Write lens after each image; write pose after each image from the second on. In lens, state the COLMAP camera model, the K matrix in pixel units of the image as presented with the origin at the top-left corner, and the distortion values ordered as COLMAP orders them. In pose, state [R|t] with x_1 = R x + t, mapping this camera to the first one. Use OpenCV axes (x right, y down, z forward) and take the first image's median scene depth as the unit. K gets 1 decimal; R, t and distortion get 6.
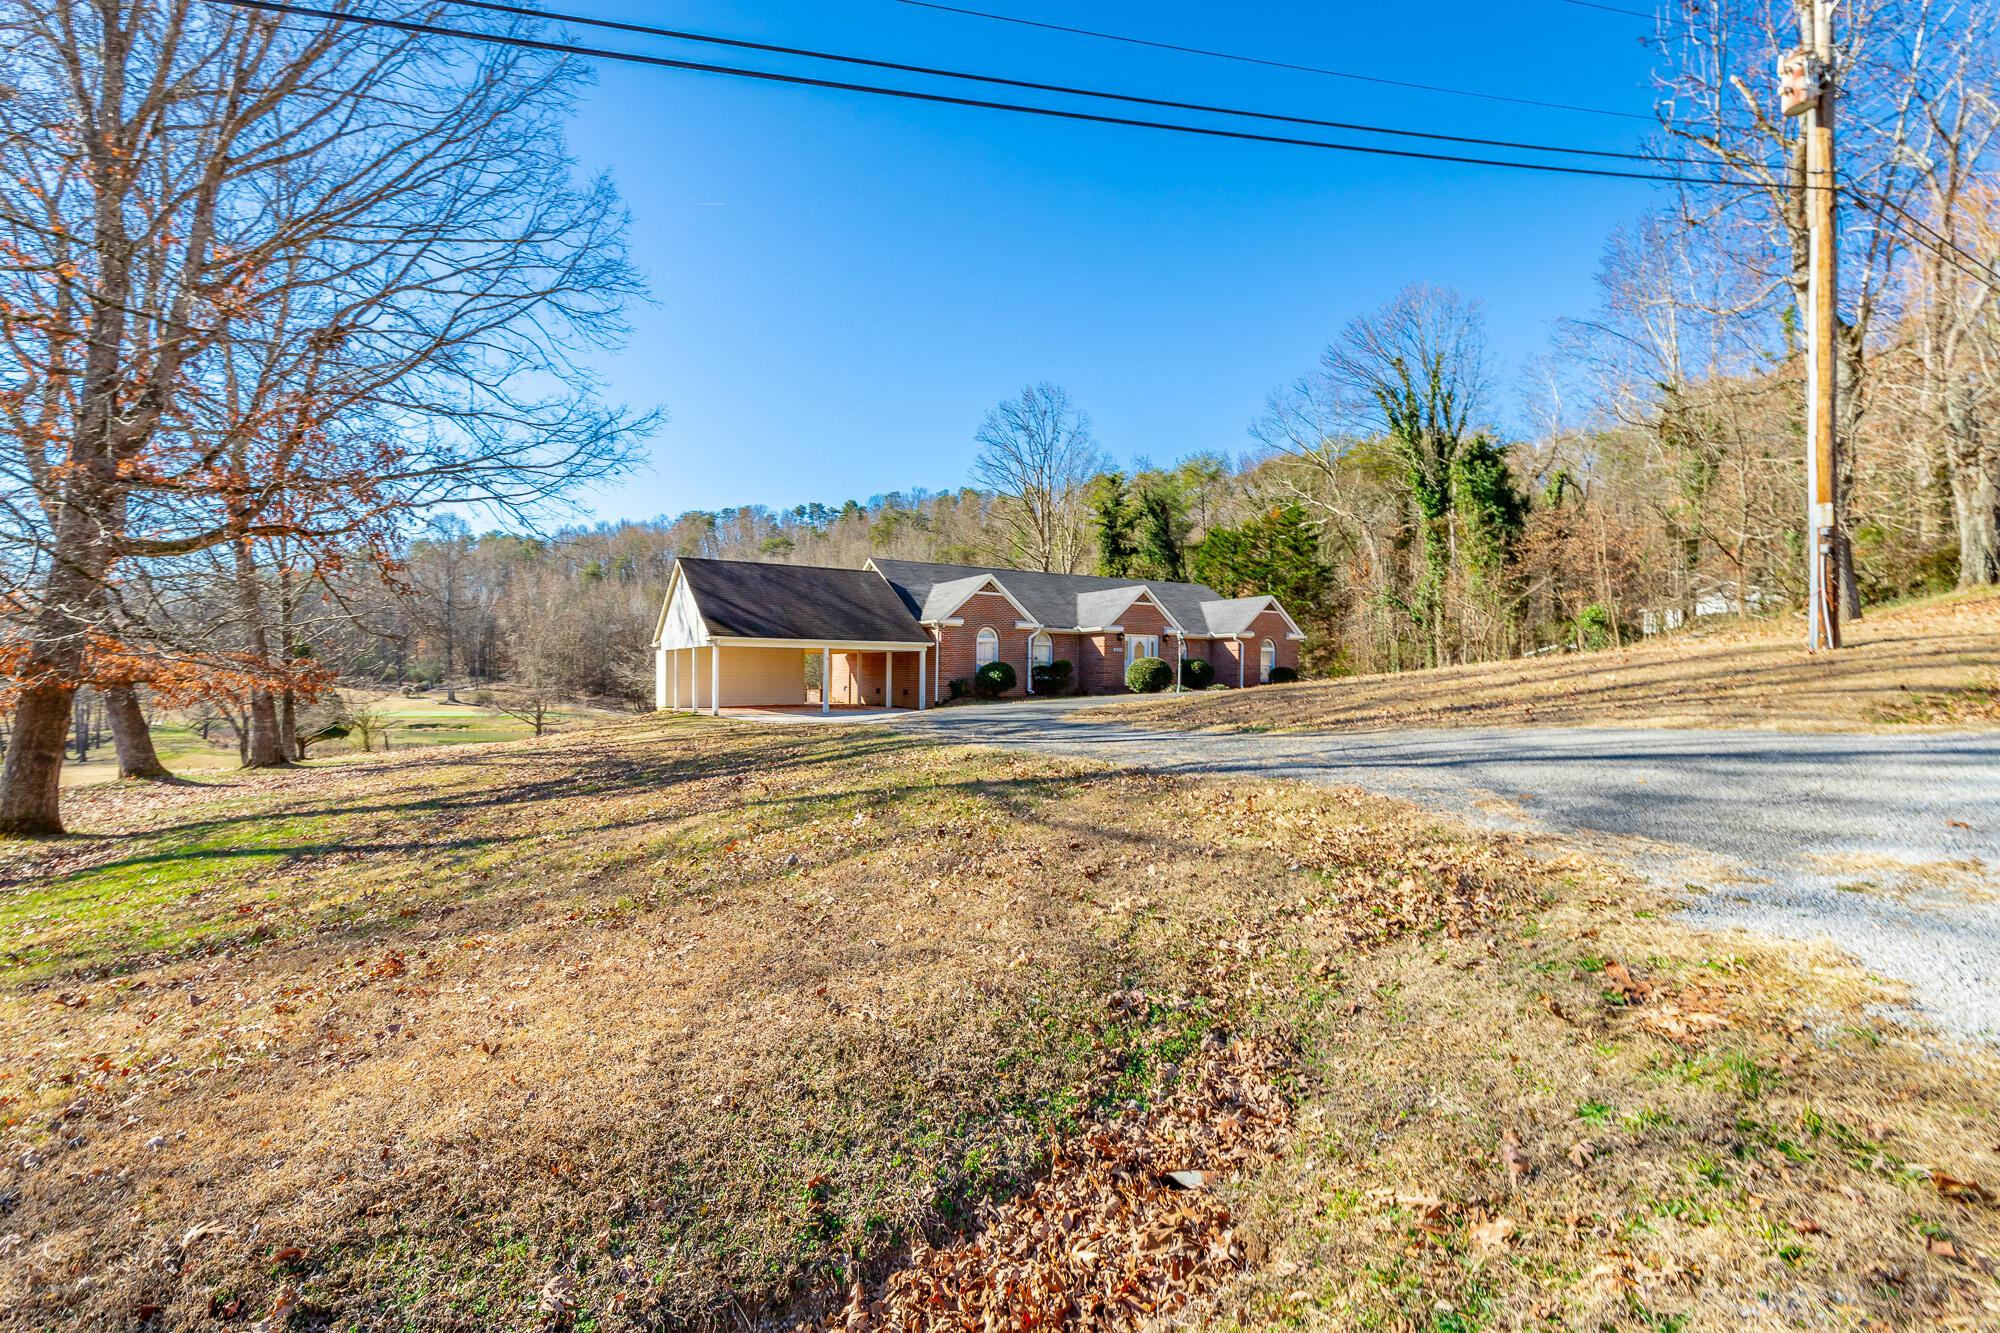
lens RADIAL K [[909.4, 0, 1021.7], [0, 909.4, 679.9], [0, 0, 1]] dist [0.007207, -0.000393]
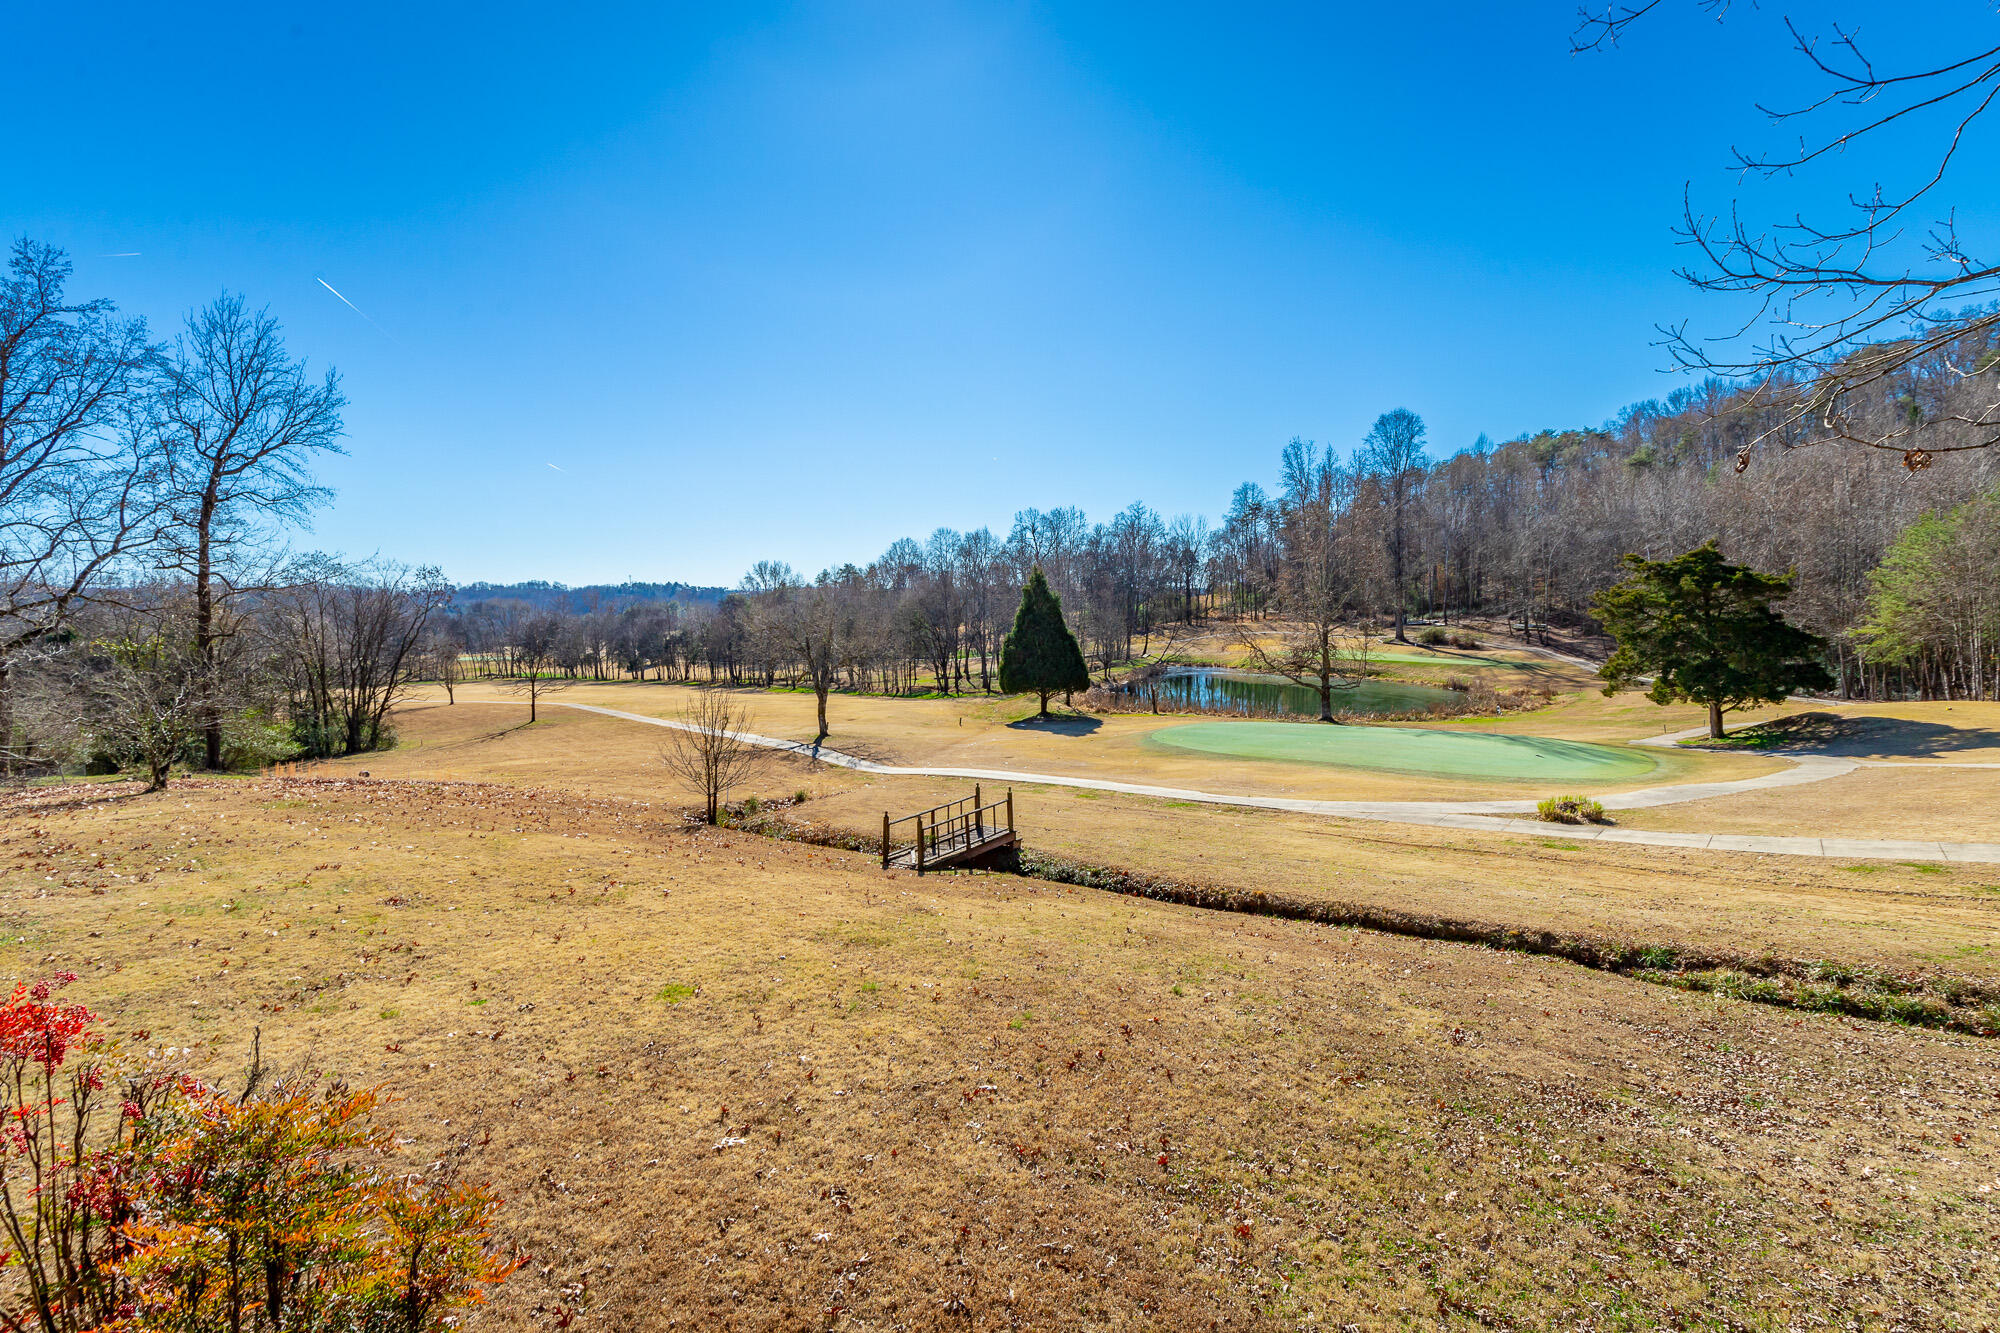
lens RADIAL K [[909.4, 0, 1012.5], [0, 909.4, 651.4], [0, 0, 1]] dist [0.007207, -0.000393]
pose [[0.403739, 0.037280, -0.914114, -0.048141], [0.008267, 0.998980, 0.044393, -0.022397], [0.914837, -0.025480, 0.403019, 1.429144]]
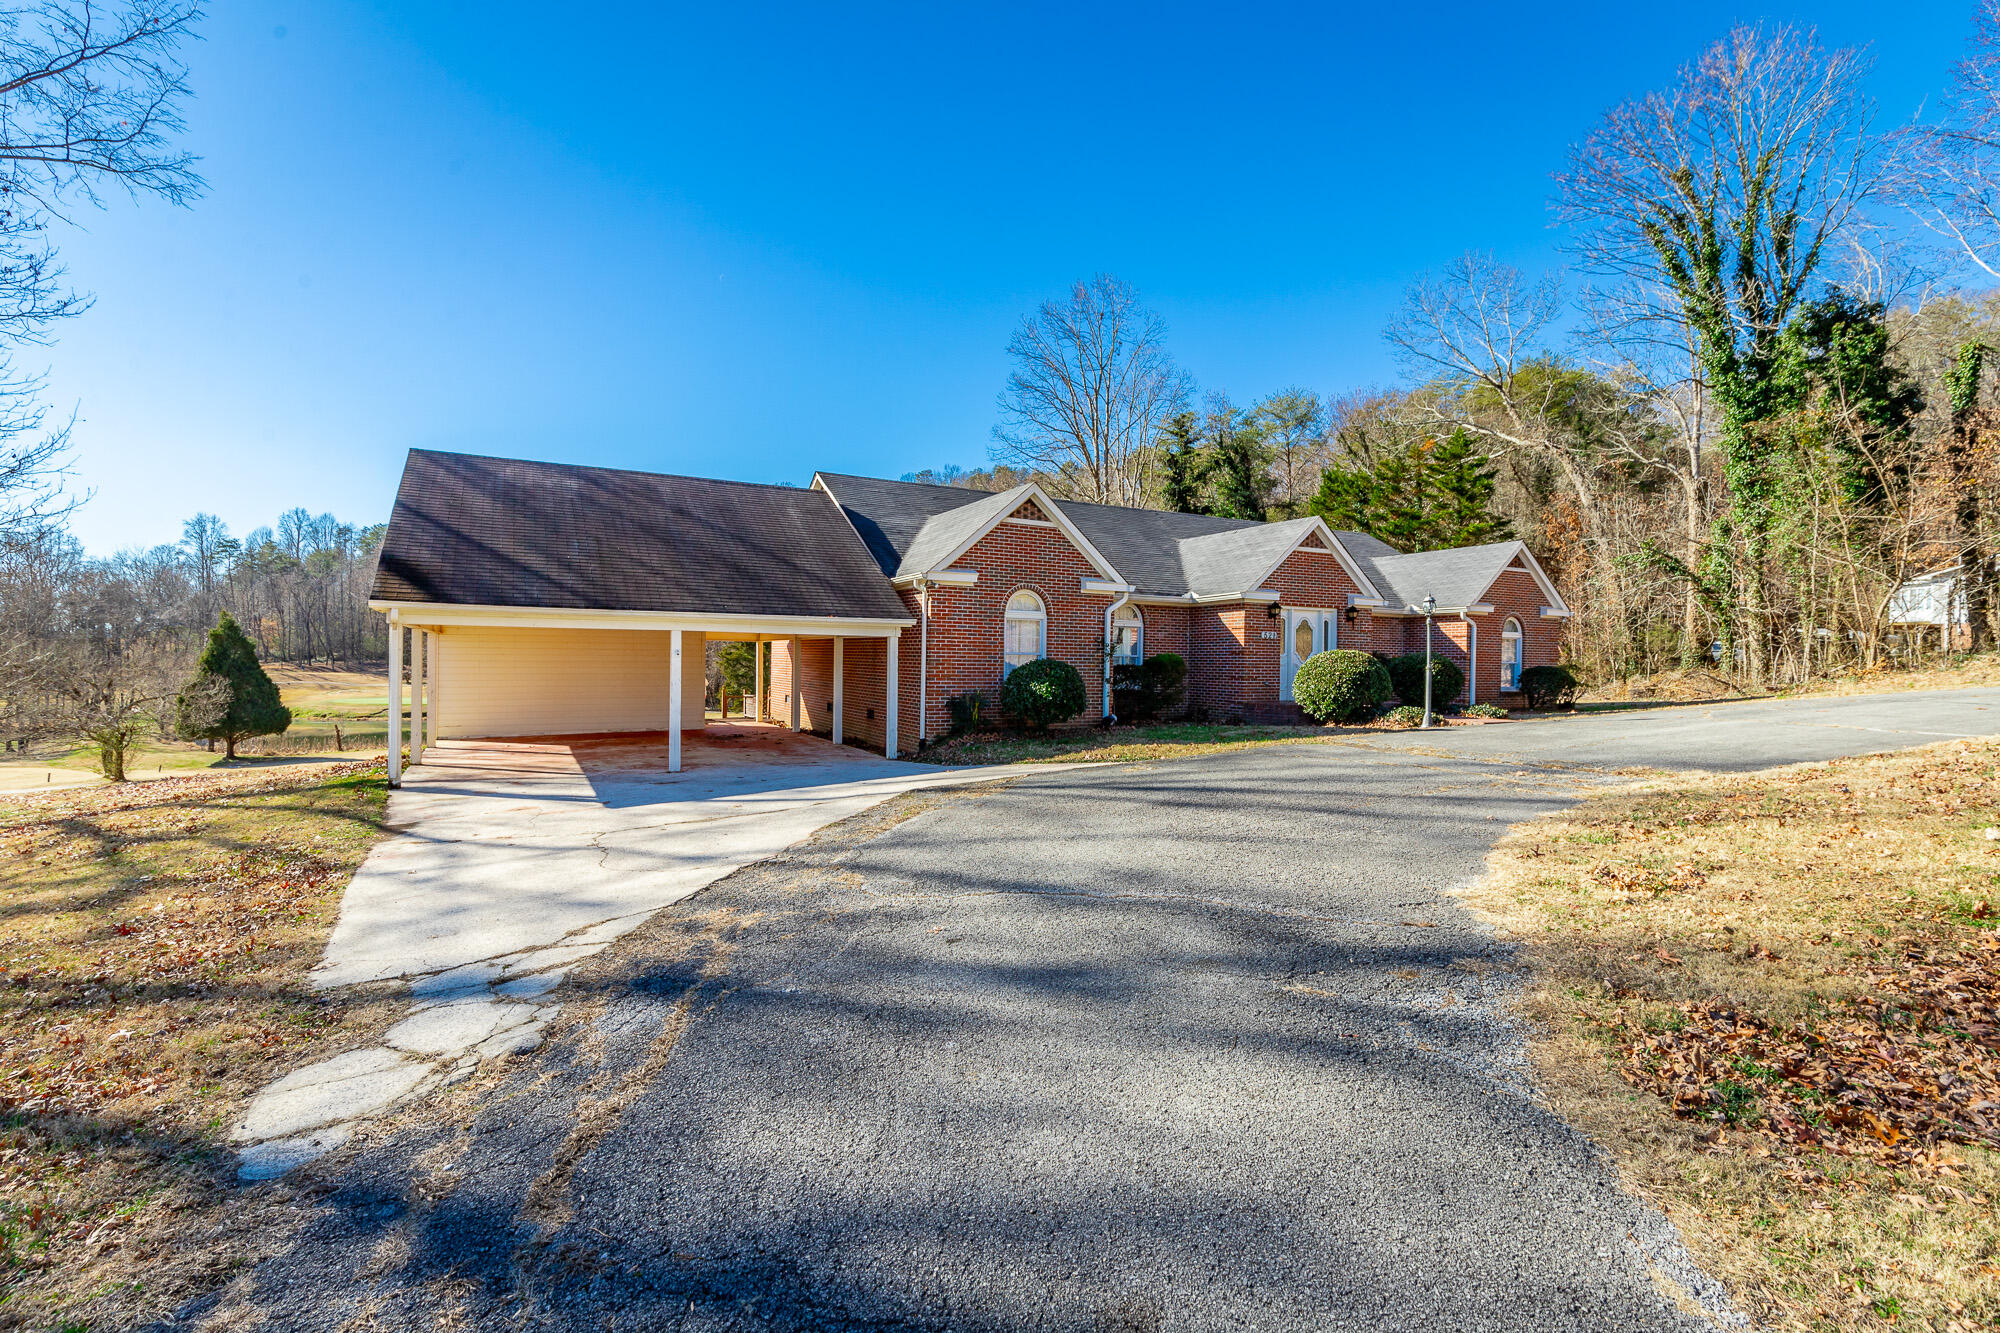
lens RADIAL K [[909.4, 0, 1000.9], [0, 909.4, 651.8], [0, 0, 1]] dist [0.007207, -0.000393]
pose [[0.998171, 0.004123, -0.060317, -0.016988], [-0.004900, 0.999907, -0.012752, -0.013707], [0.060258, 0.013024, 0.998098, 0.397154]]
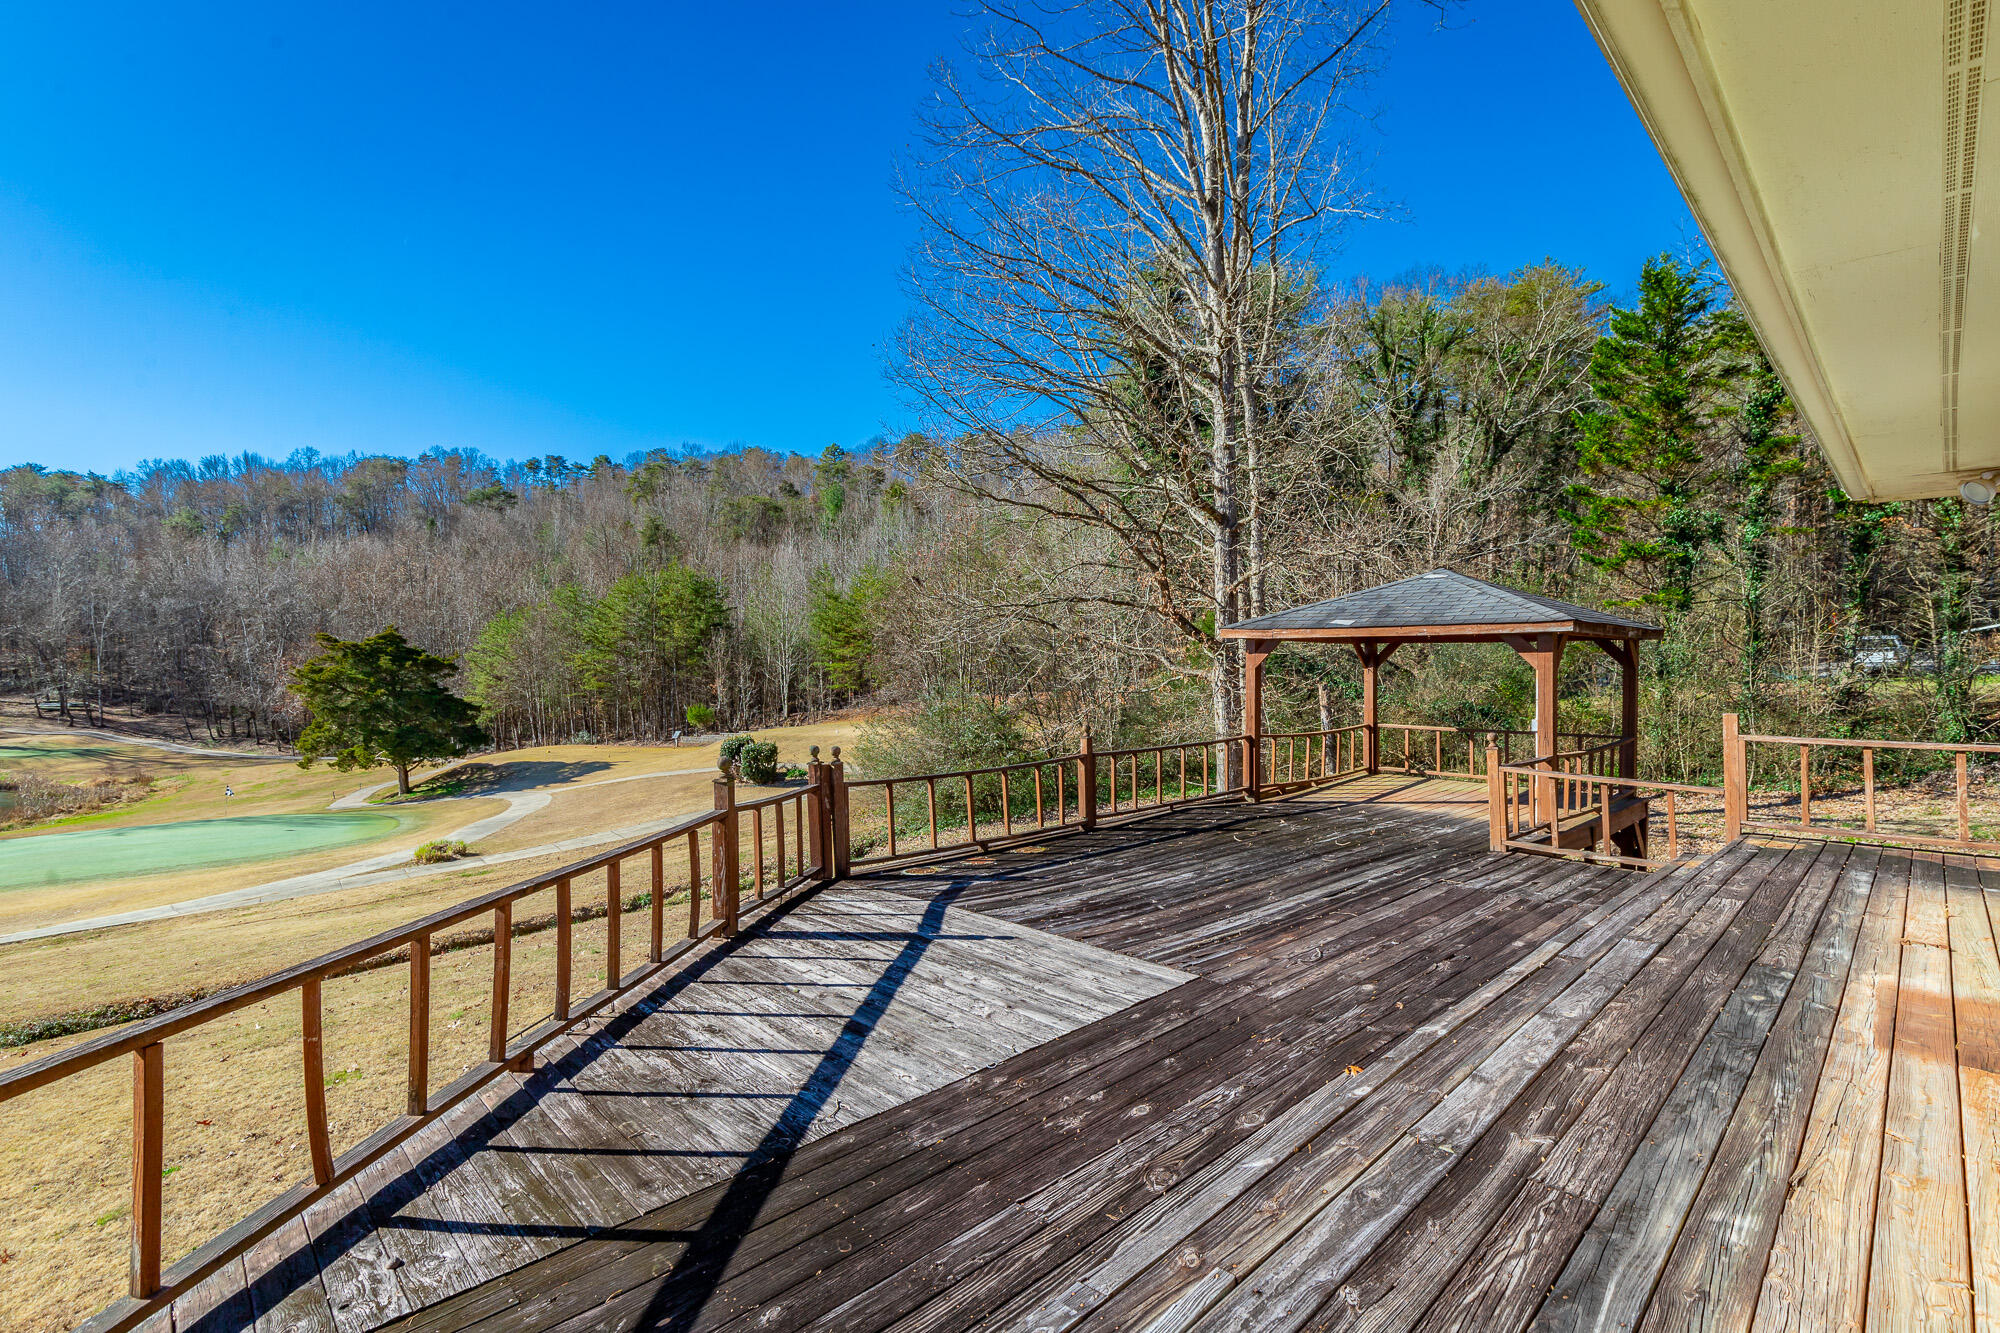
lens RADIAL K [[909.4, 0, 1002.7], [0, 909.4, 670.6], [0, 0, 1]] dist [0.007207, -0.000393]
pose [[0.975767, -0.008848, 0.218634, -0.169749], [0.009010, 0.999959, 0.000255, -0.030083], [-0.218627, 0.001721, 0.975807, 1.180137]]
